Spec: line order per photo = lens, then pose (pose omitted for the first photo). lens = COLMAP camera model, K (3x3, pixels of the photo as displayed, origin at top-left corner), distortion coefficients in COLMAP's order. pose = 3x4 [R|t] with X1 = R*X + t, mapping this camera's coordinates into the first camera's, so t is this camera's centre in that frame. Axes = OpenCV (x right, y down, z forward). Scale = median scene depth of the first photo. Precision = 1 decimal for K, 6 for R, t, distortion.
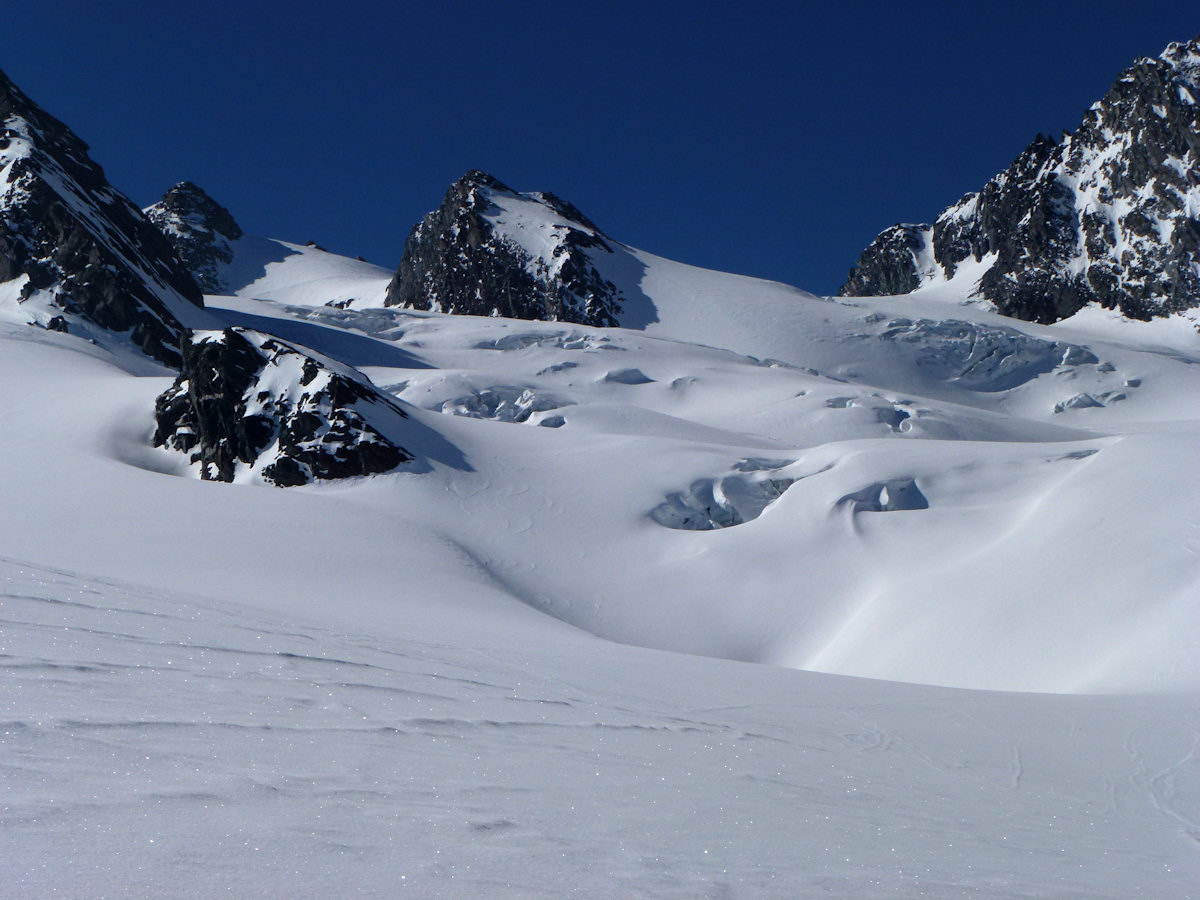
lens RADIAL K [[1998.1, 0, 600.0], [0, 1998.1, 450.0], [0, 0, 1]] dist [0.274158, -1.856297]
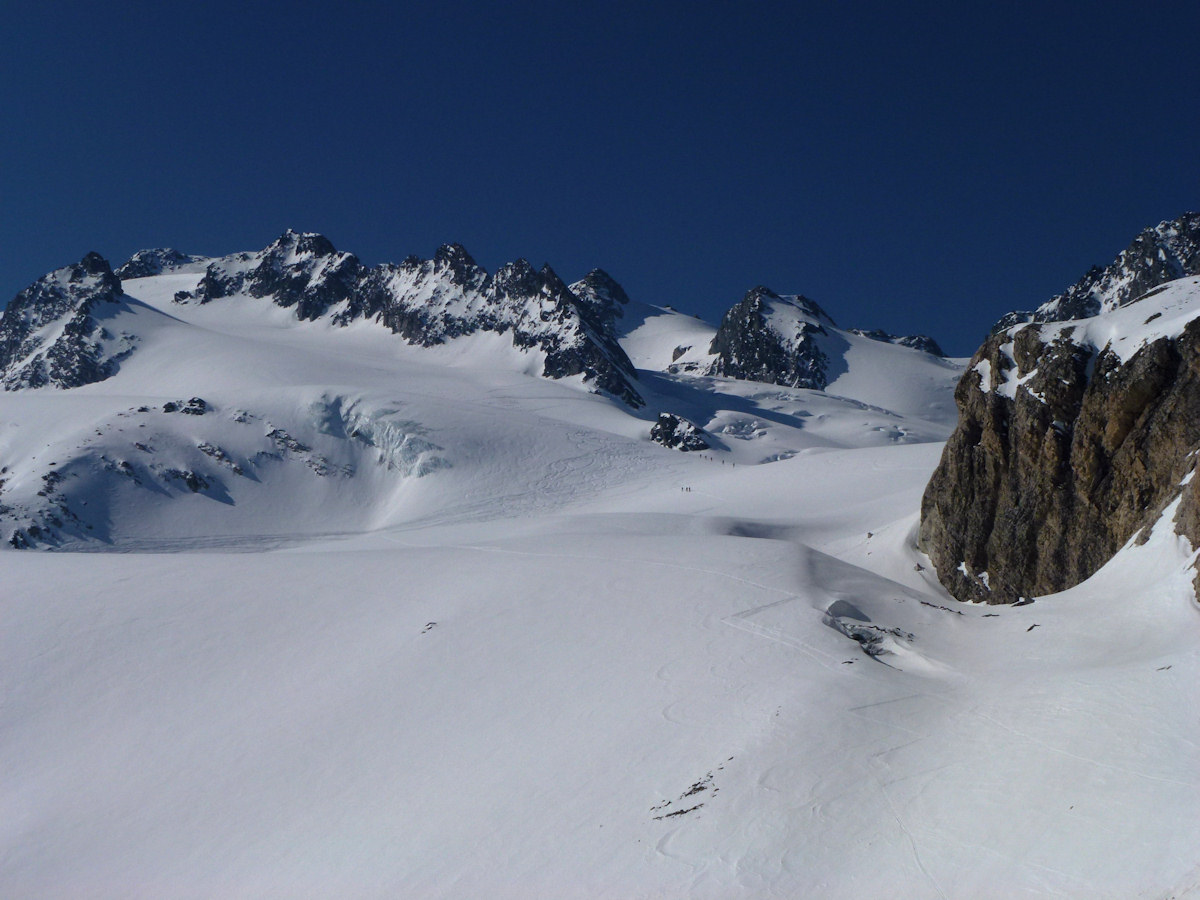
lens RADIAL K [[2912.0, 0, 600.0], [0, 2912.0, 450.0], [0, 0, 1]] dist [0.618973, -8.514453]
pose [[0.988771, 0.048211, -0.141449, 0.195109], [-0.045803, 0.998746, 0.020230, -0.036626], [0.142247, -0.013524, 0.989739, -1.837673]]
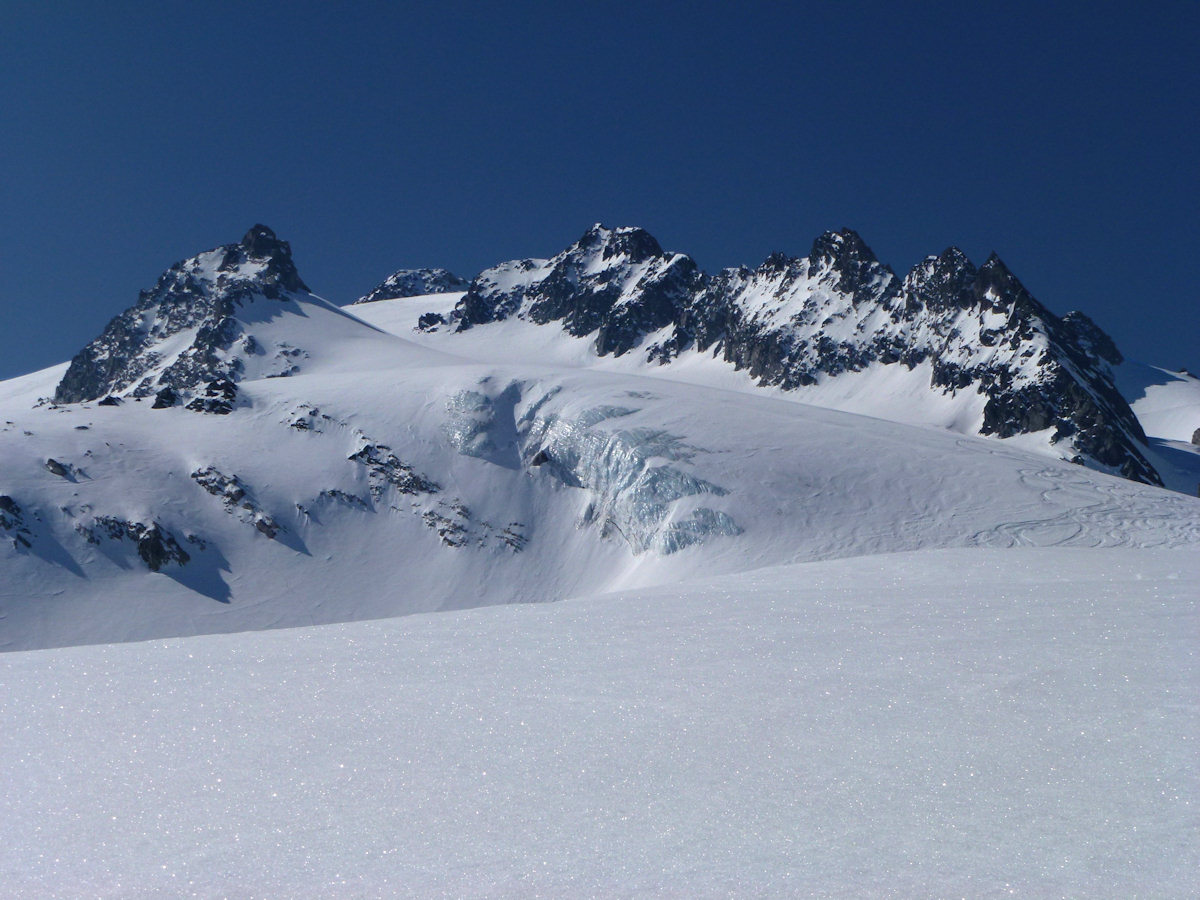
lens RADIAL K [[2912.0, 0, 600.0], [0, 2912.0, 450.0], [0, 0, 1]] dist [0.618973, -8.514453]
pose [[0.953141, 0.064690, -0.295530, 0.041707], [-0.076958, 0.996581, -0.030055, 0.018669], [0.292576, 0.051390, 0.954860, -0.820314]]
